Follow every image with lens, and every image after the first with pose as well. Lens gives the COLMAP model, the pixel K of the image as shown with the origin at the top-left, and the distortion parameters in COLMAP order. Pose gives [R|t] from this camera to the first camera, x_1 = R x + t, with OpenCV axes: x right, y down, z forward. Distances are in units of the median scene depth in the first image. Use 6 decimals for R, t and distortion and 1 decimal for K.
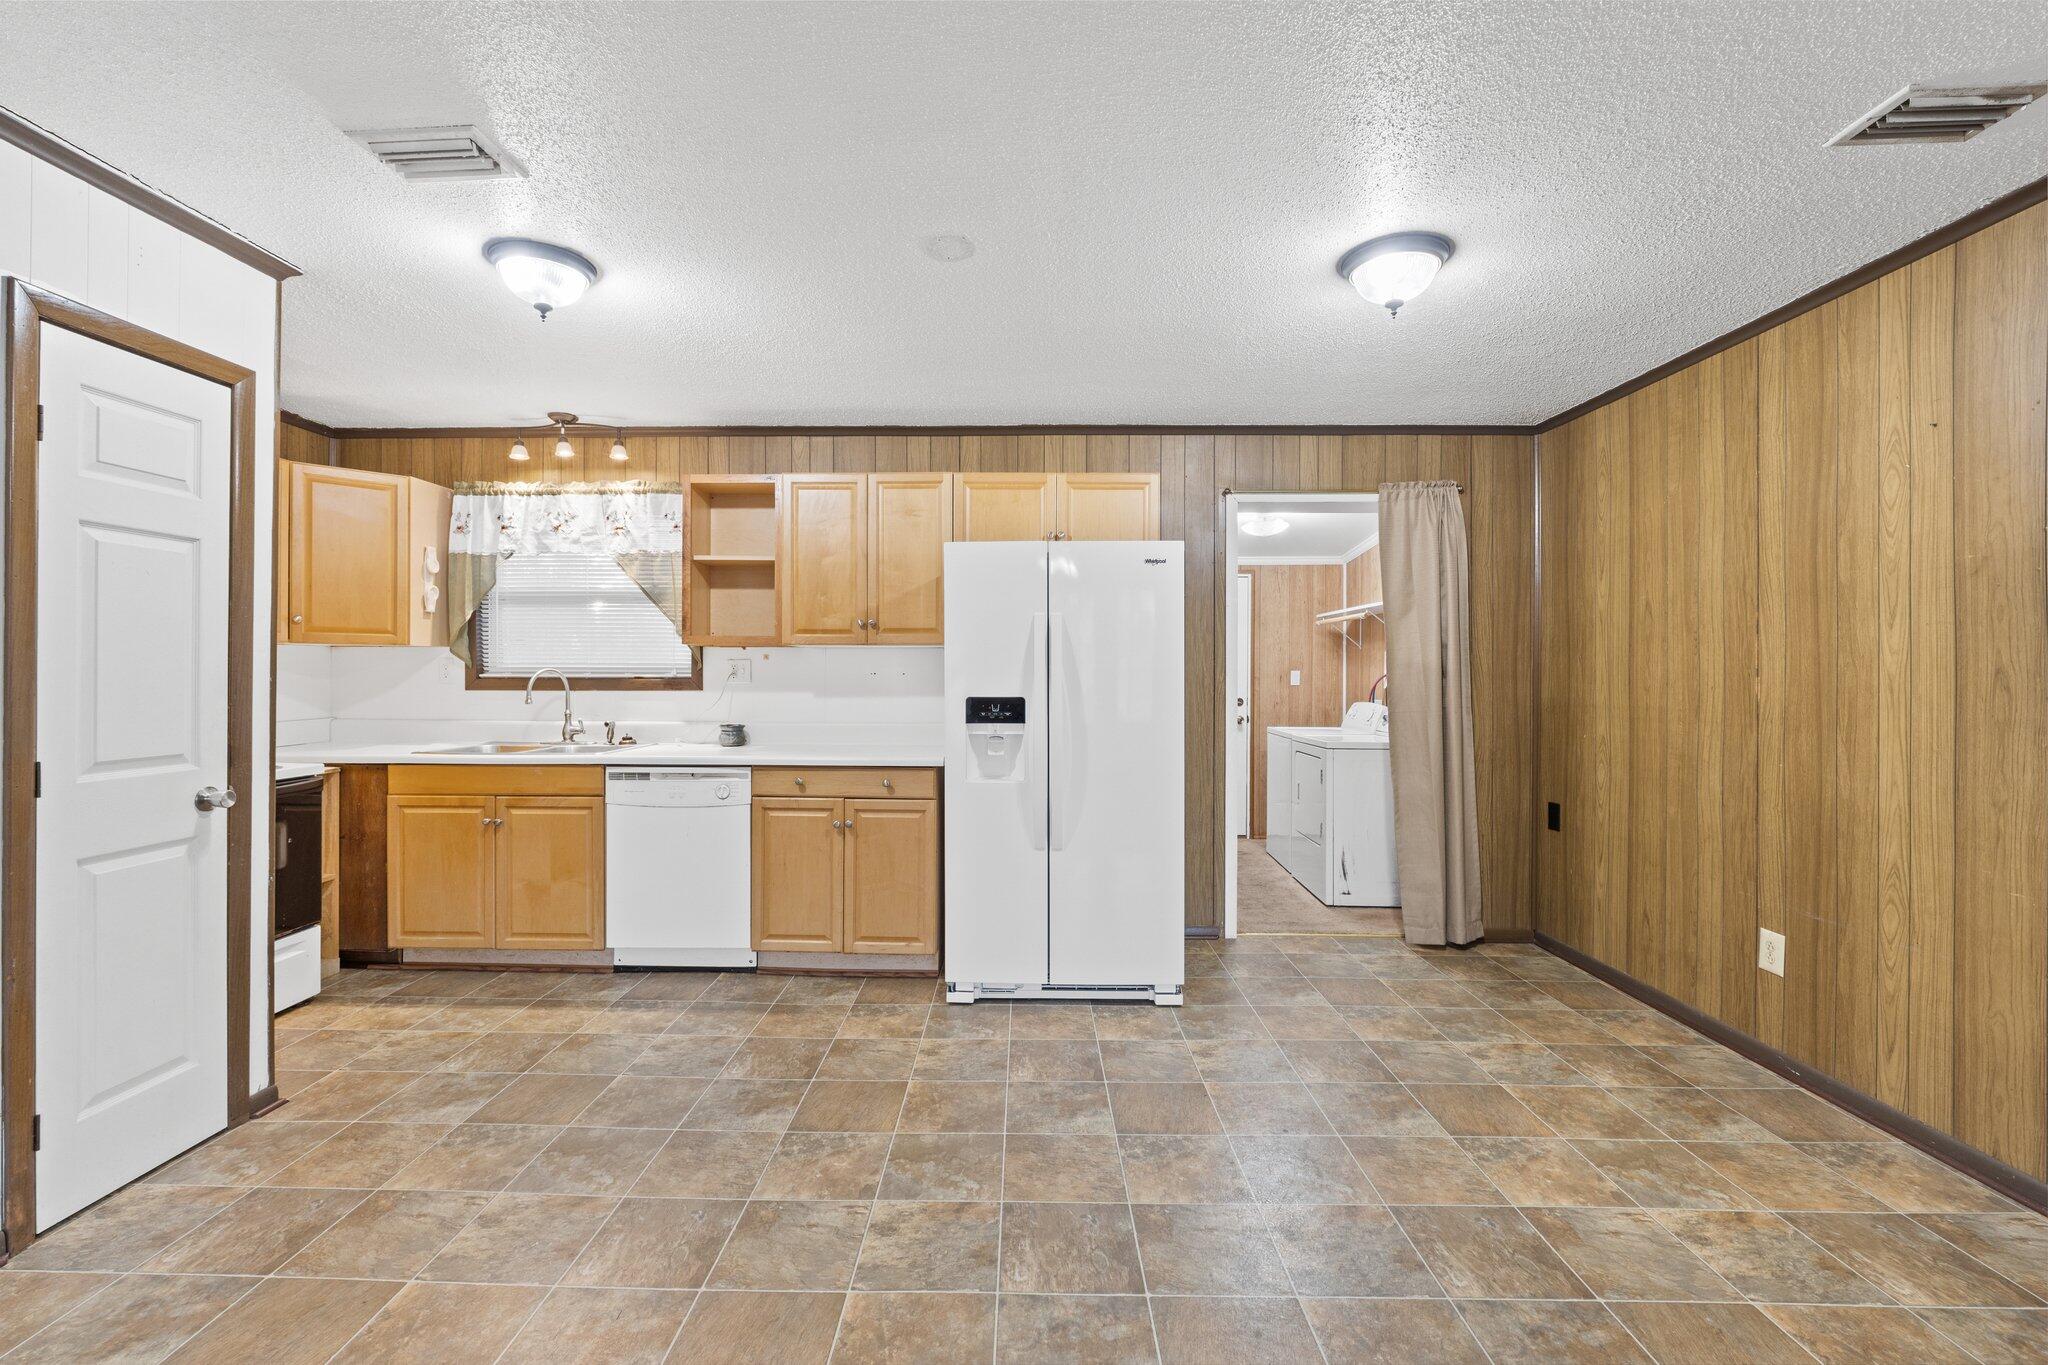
lens RADIAL K [[853.0, 0, 1011.1], [0, 853.0, 675.6], [0, 0, 1]] dist [-0.005773, -0.000121]
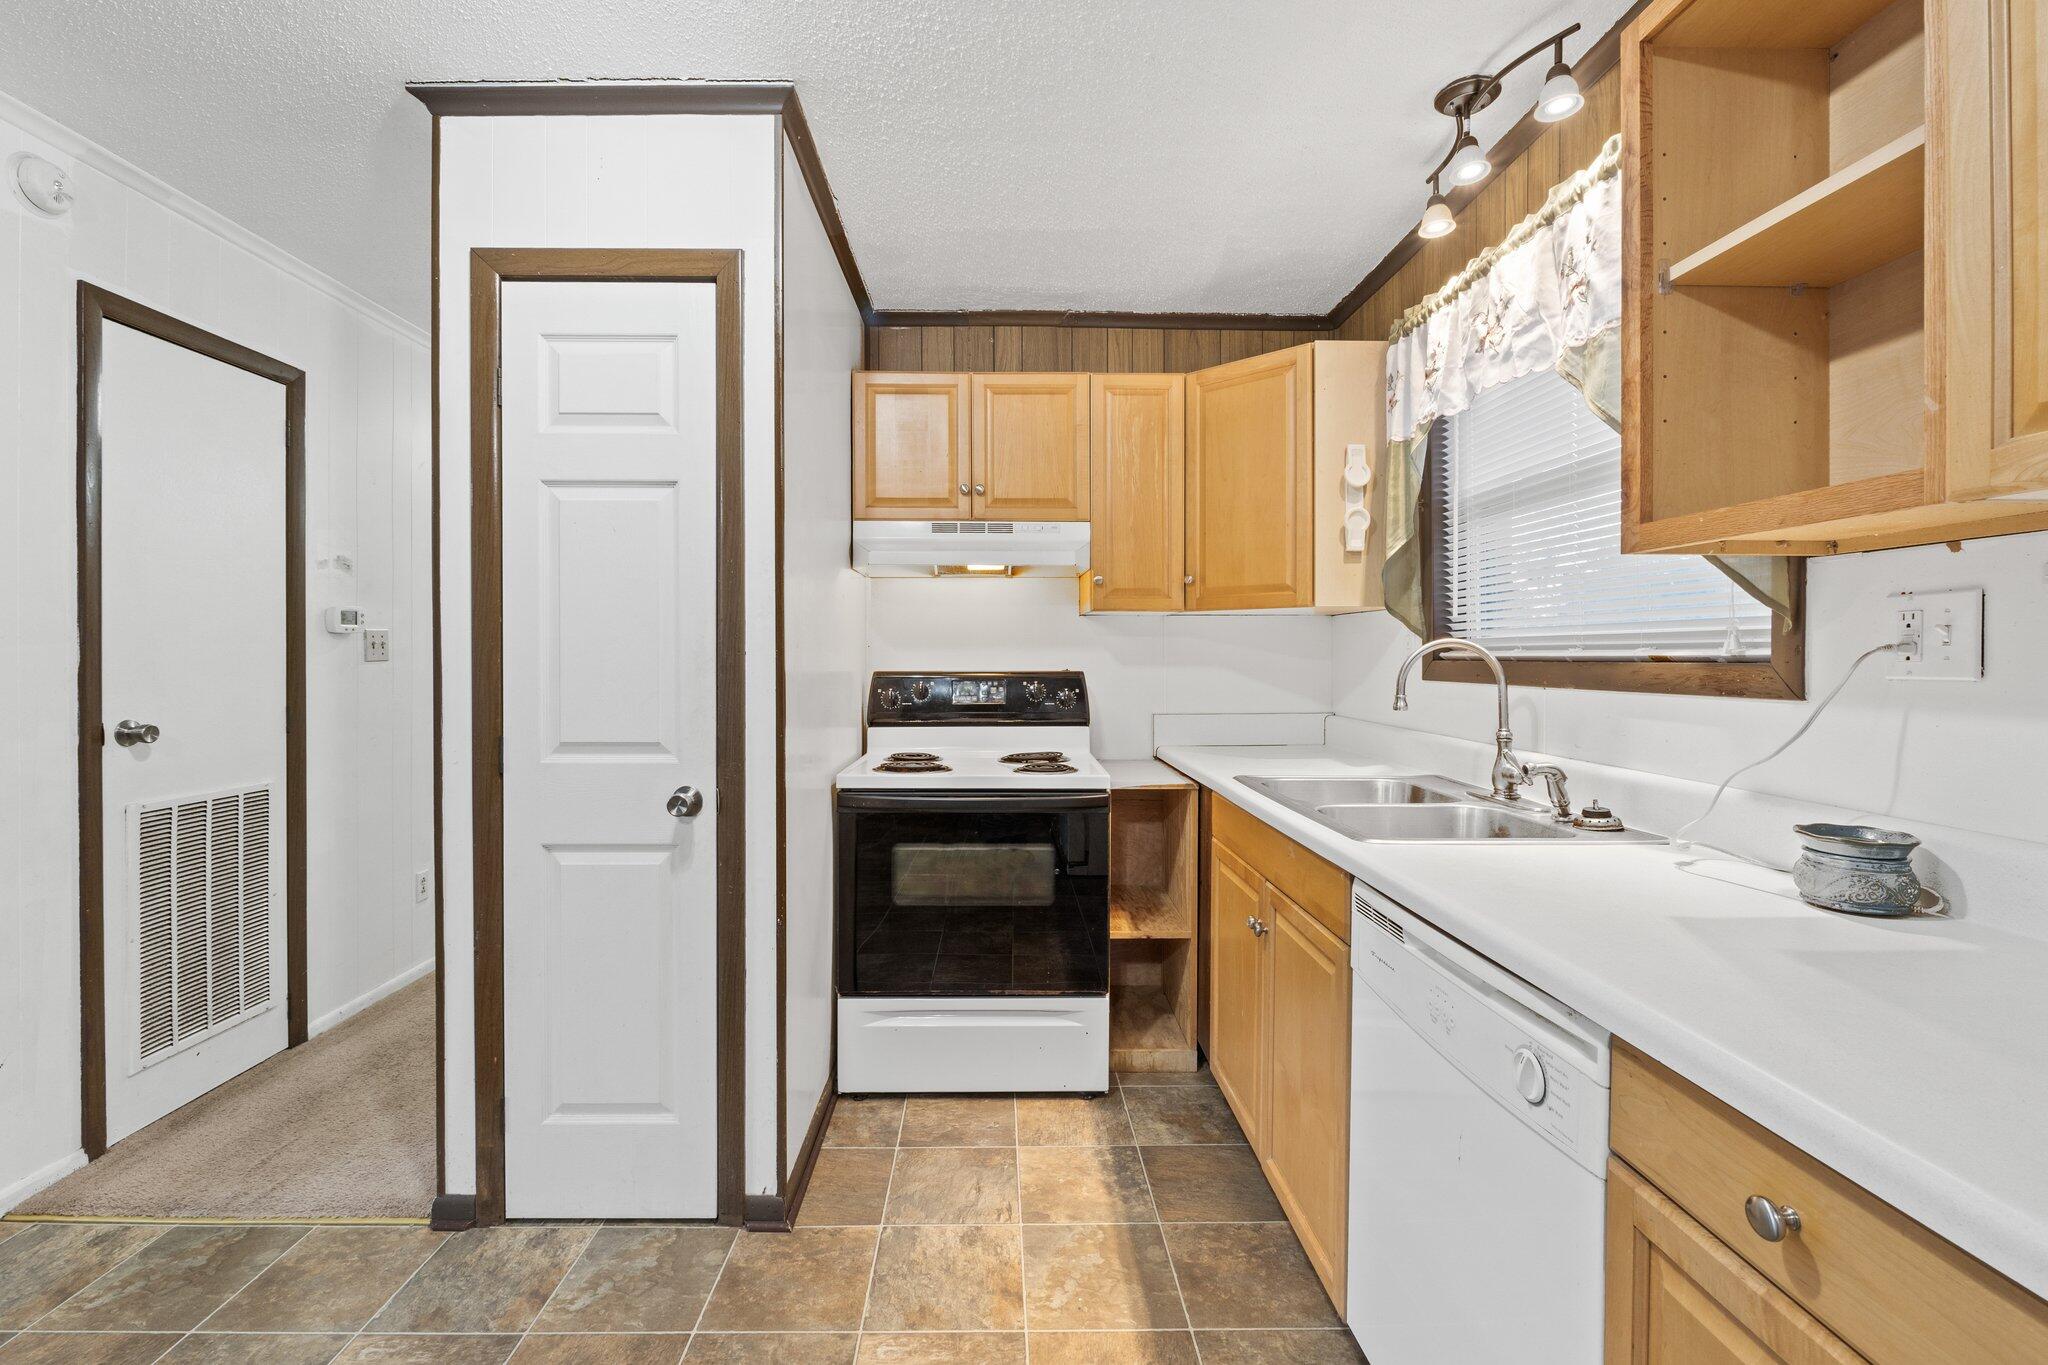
lens RADIAL K [[881.0, 0, 996.6], [0, 881.0, 656.1], [0, 0, 1]] dist [-0.008224, -0.000083]
pose [[0.033647, 0.001560, -0.999433, -0.062170], [-0.006004, 0.999981, 0.001359, 0.002648], [0.999416, 0.005955, 0.033656, 0.792487]]
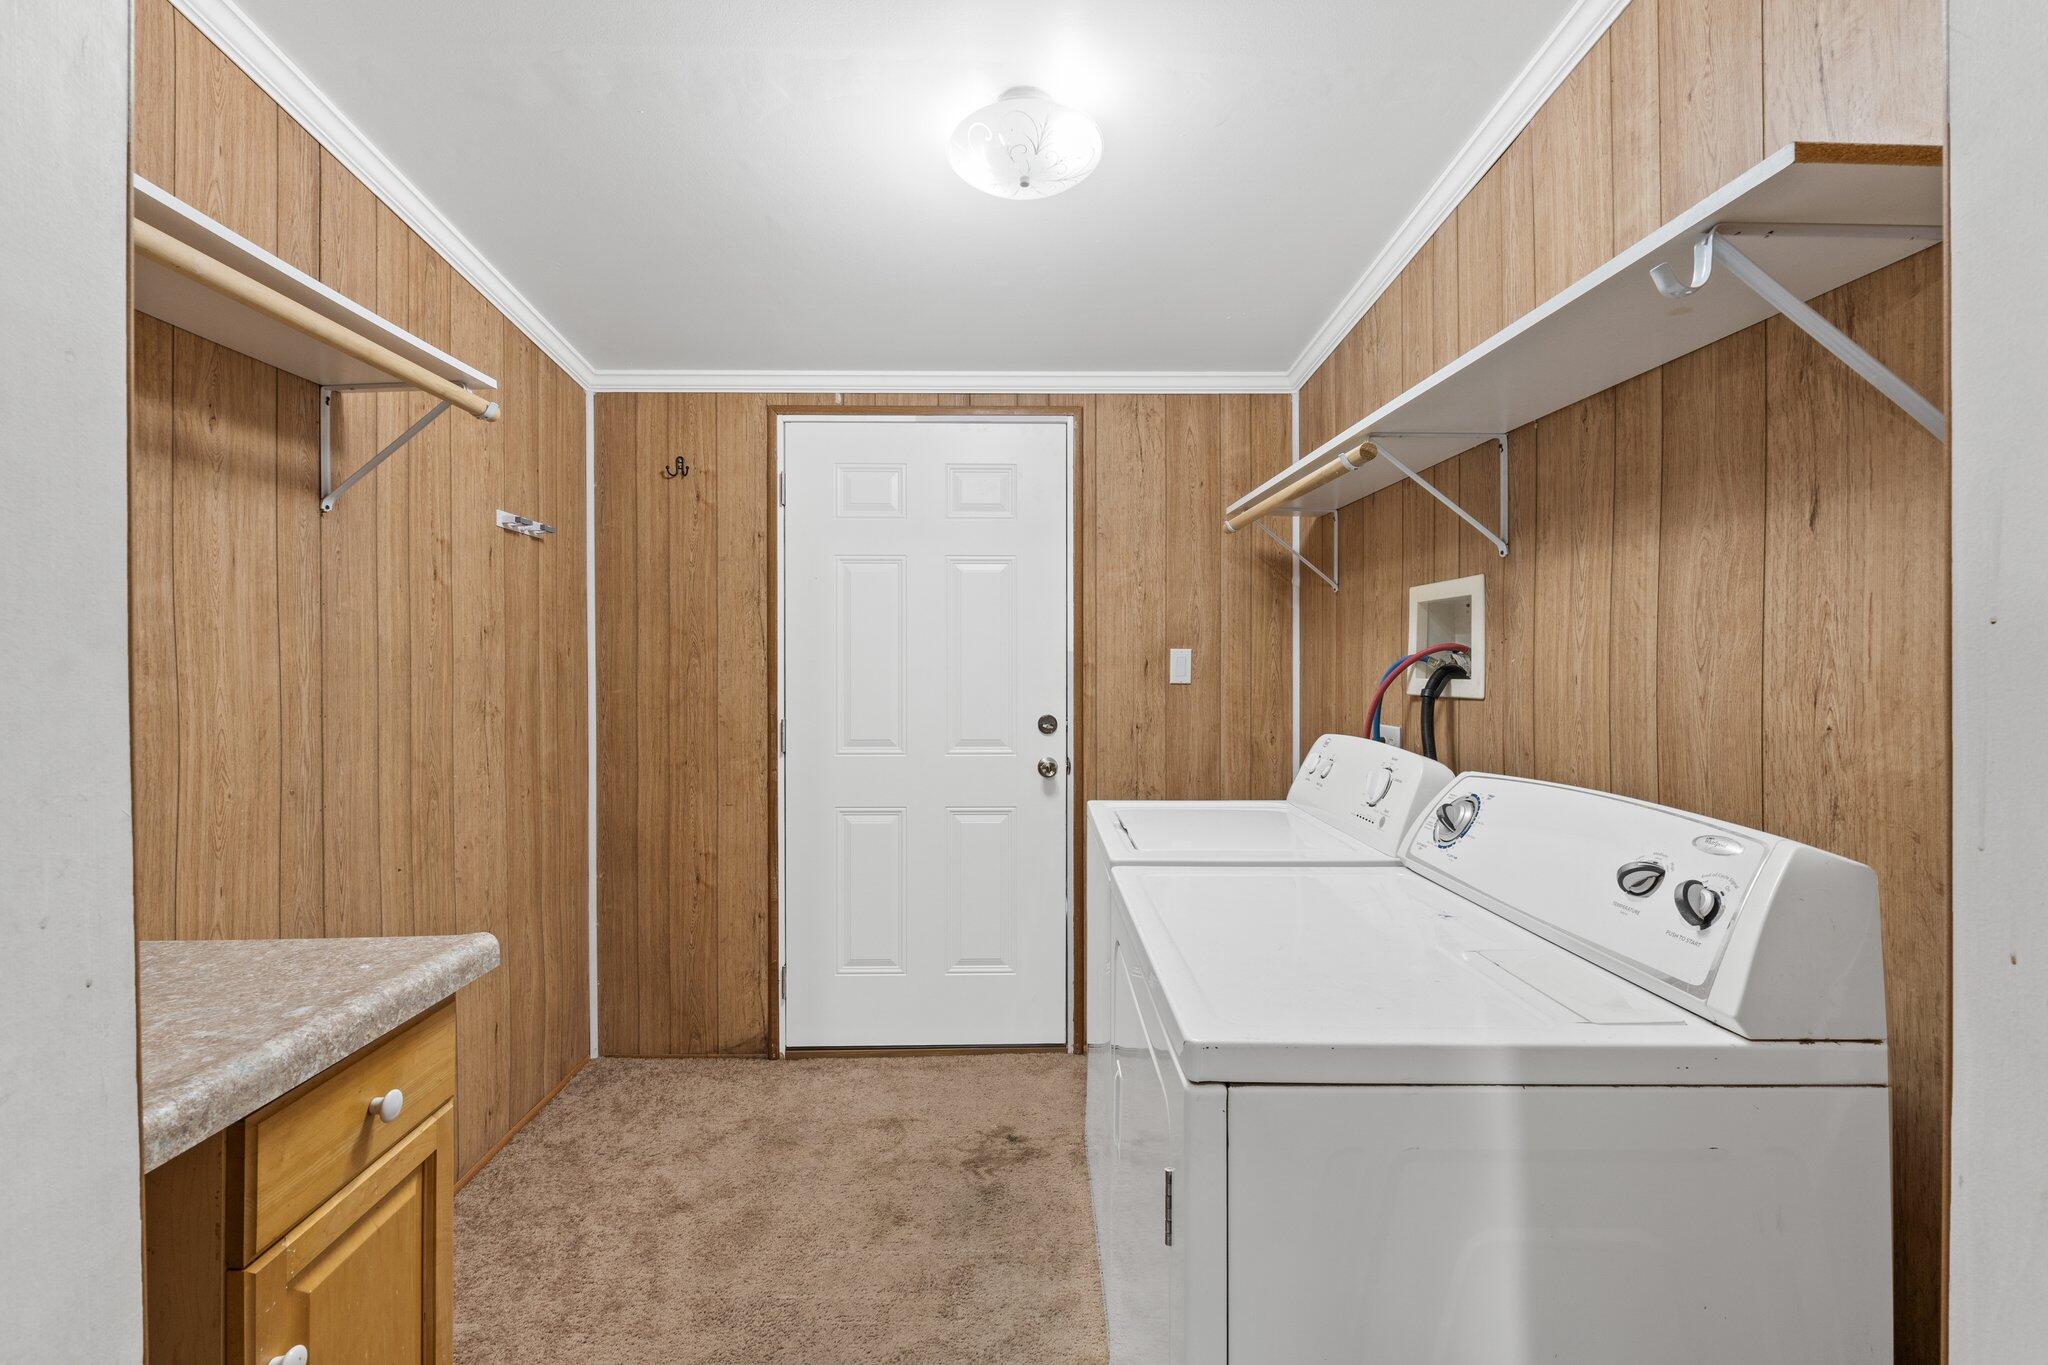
lens RADIAL K [[862.0, 0, 996.5], [0, 862.0, 675.0], [0, 0, 1]] dist [-0.006595, -0.000072]
pose [[0.999400, -0.005615, 0.034179, 0.420679], [0.005308, 0.999945, 0.009083, 0.005524], [-0.034228, -0.008896, 0.999374, 1.066983]]
